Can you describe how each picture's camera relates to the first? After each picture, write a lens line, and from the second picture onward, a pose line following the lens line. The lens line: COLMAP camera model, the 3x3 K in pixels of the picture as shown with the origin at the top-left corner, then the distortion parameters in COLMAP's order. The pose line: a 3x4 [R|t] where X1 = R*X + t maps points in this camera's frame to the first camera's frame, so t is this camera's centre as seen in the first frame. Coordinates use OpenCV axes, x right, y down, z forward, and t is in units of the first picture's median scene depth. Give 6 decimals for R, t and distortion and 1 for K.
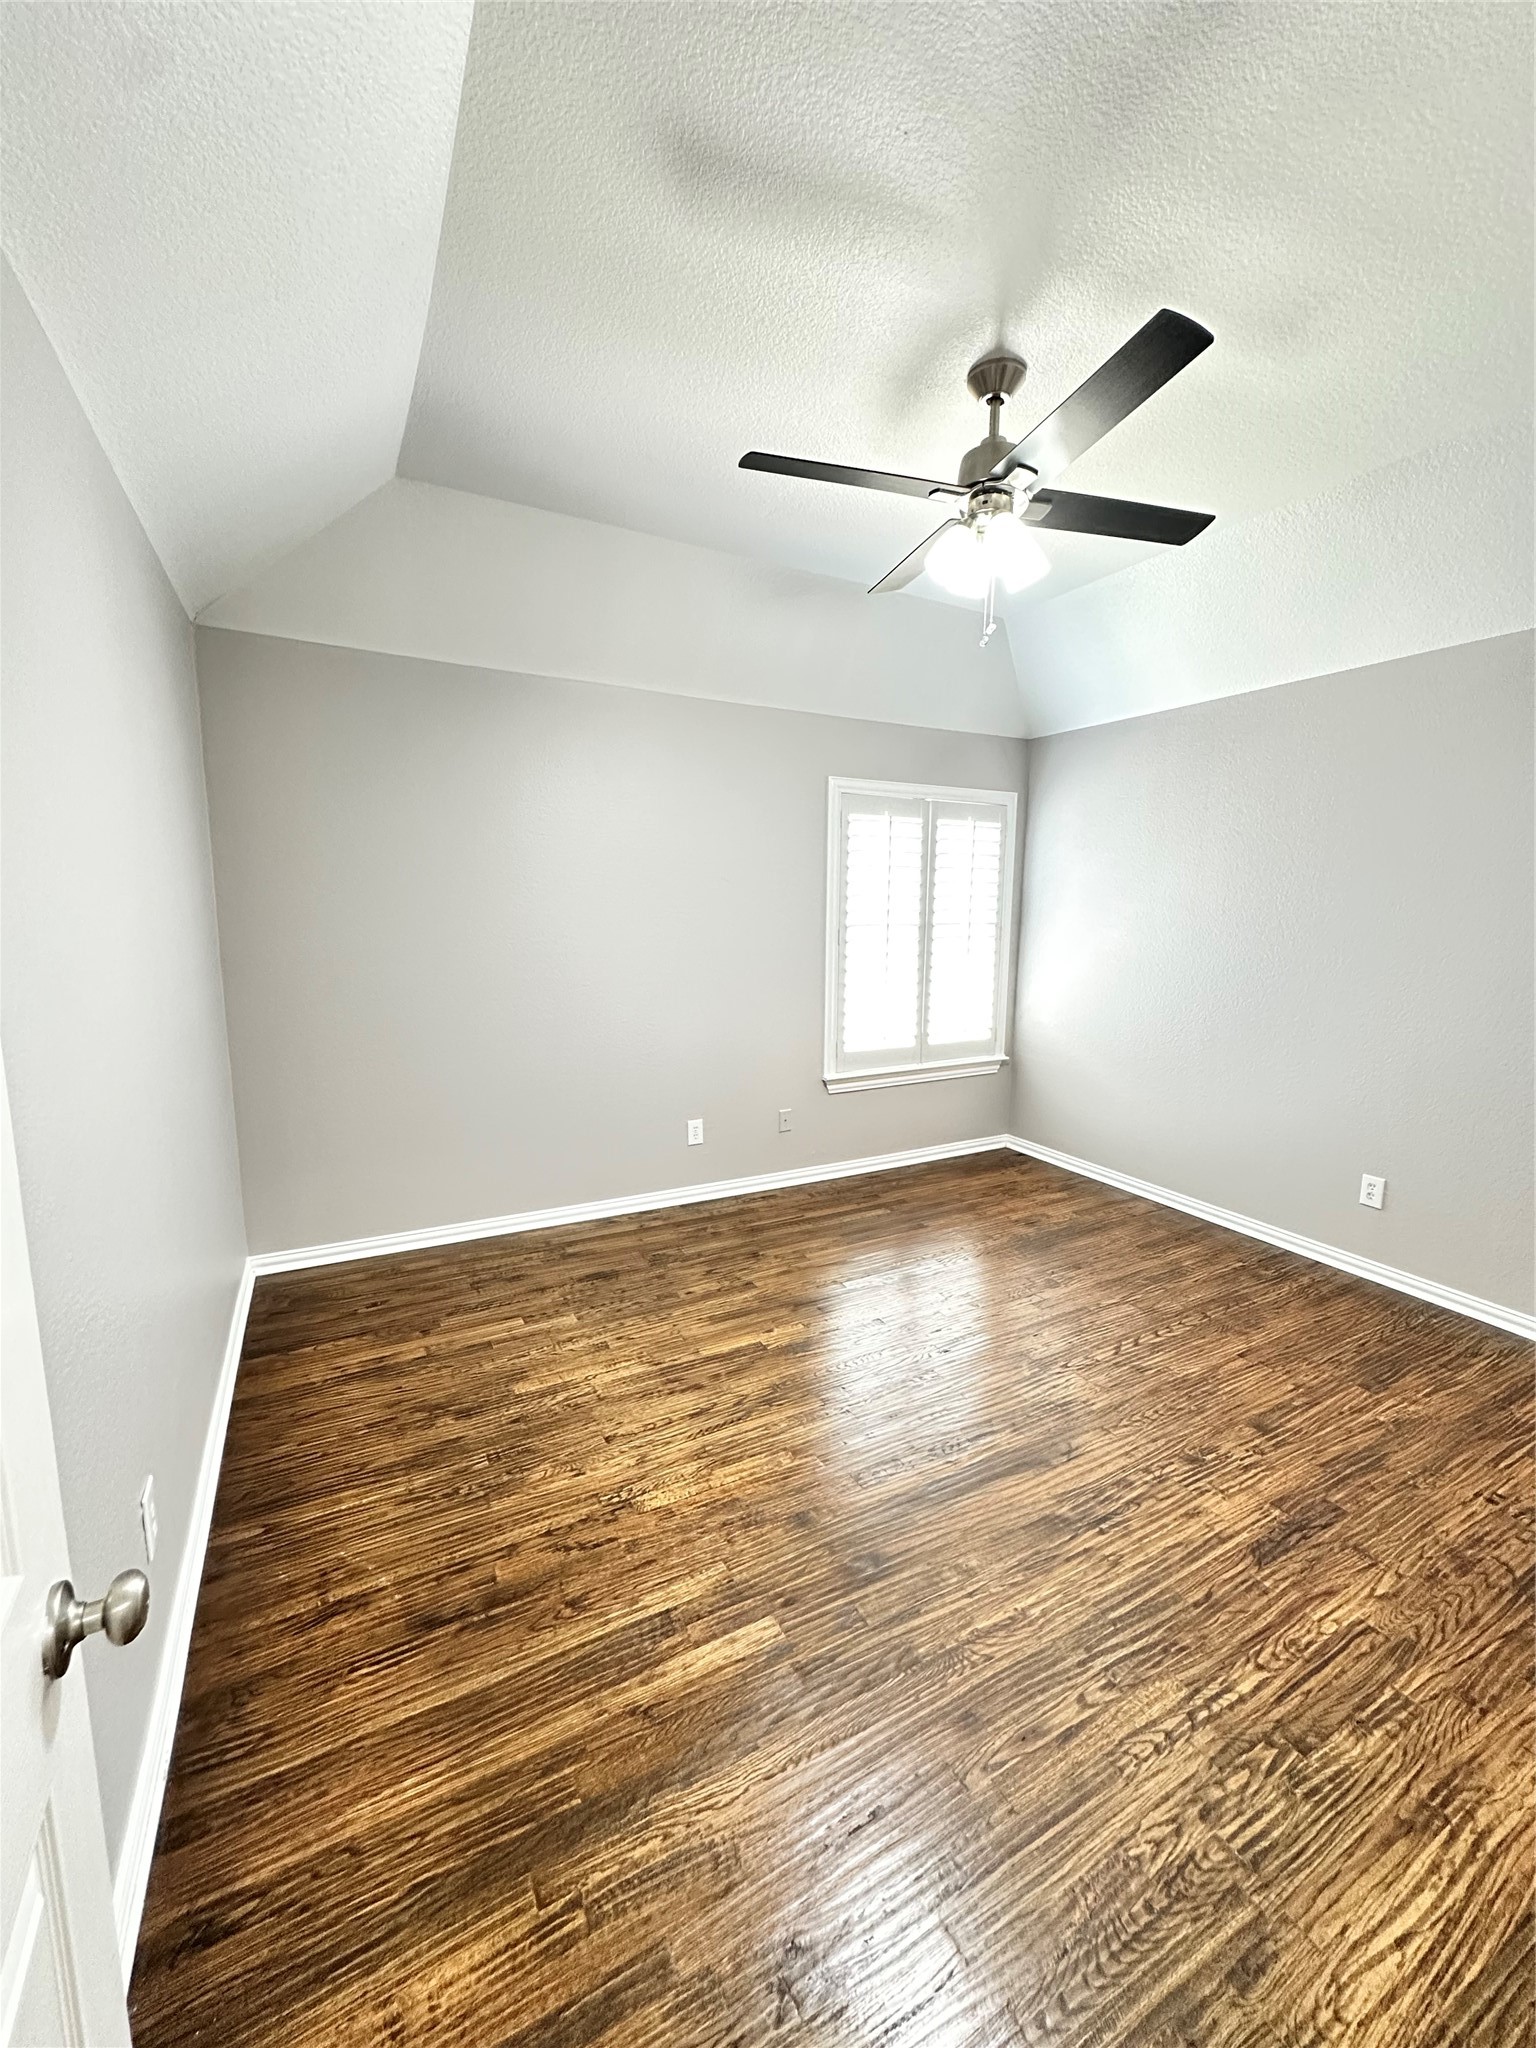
lens RADIAL K [[816.7, 0, 766.8], [0, 816.7, 1016.6], [0, 0, 1]] dist [-0.001378, 0.000061]
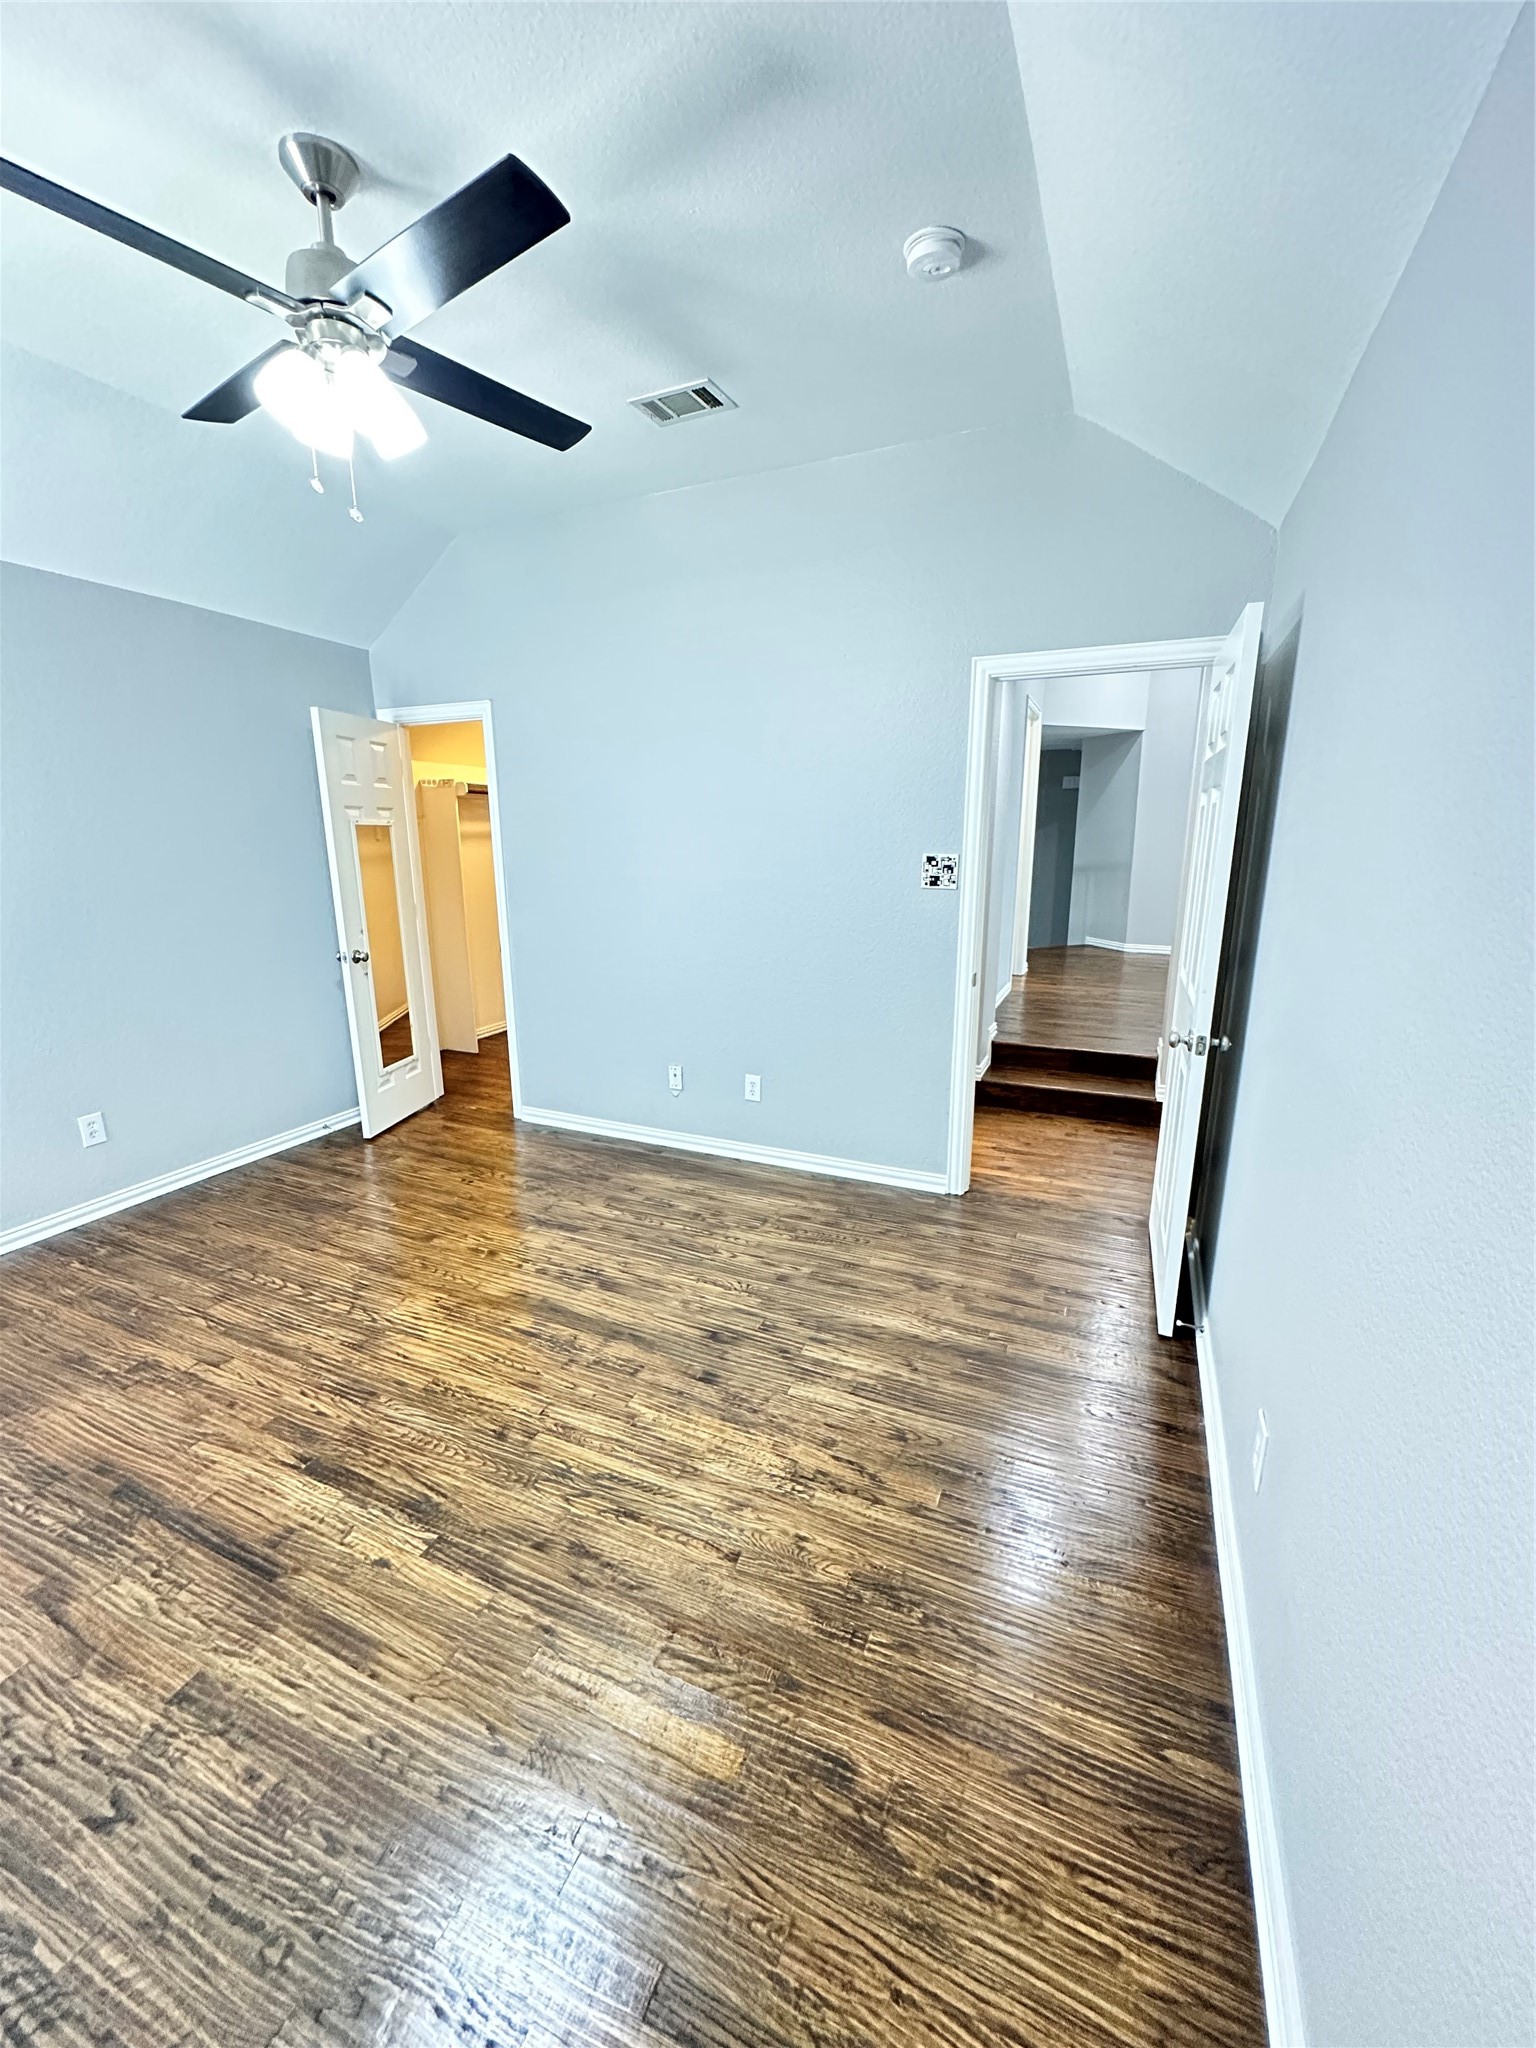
lens RADIAL K [[816.7, 0, 769.1], [0, 816.7, 1013.2], [0, 0, 1]] dist [-0.001378, 0.000061]
pose [[-0.609650, -0.180816, 0.771772, -0.715104], [0.109473, 0.945099, 0.307901, -0.193889], [-0.785075, 0.272200, -0.556385, 1.271243]]
